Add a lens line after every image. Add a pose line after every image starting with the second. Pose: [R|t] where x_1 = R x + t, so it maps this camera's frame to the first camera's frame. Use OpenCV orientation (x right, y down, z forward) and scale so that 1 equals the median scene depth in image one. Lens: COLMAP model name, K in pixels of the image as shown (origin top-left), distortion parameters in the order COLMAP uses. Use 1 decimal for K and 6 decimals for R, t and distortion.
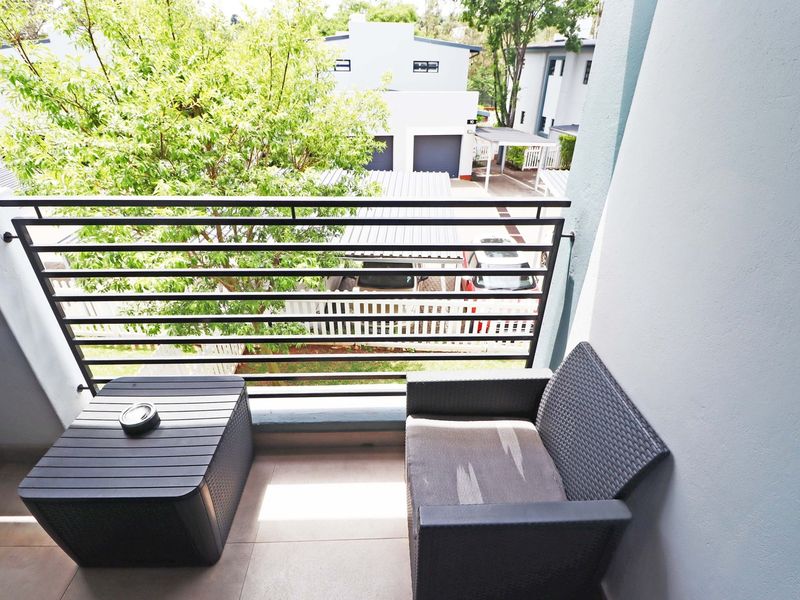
lens RADIAL K [[416.2, 0, 401.8], [0, 416.2, 295.3], [0, 0, 1]] dist [0.000097, -0.017579]
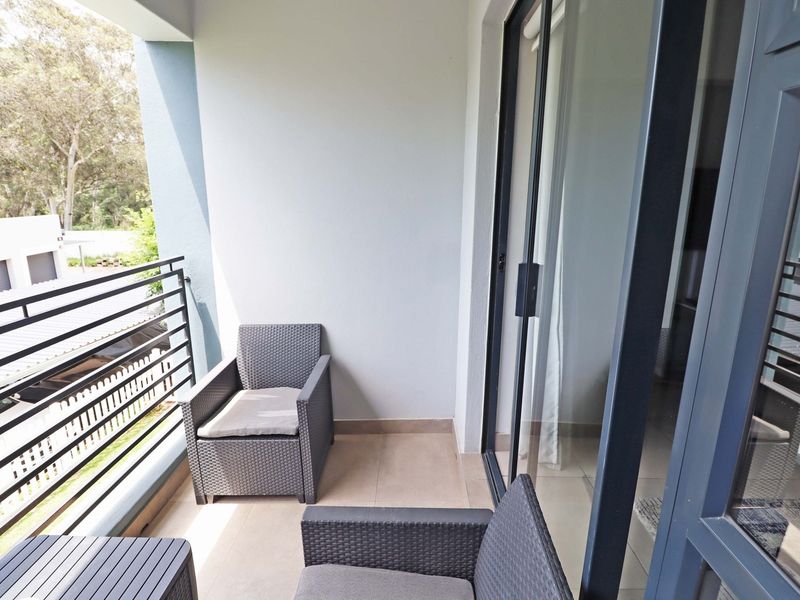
lens RADIAL K [[416.2, 0, 401.8], [0, 416.2, 295.3], [0, 0, 1]] dist [0.000097, -0.017579]
pose [[0.066931, -0.245840, 0.966997, -1.065879], [0.491073, 0.851775, 0.182558, 0.019707], [-0.868543, 0.462647, 0.177735, 0.067095]]
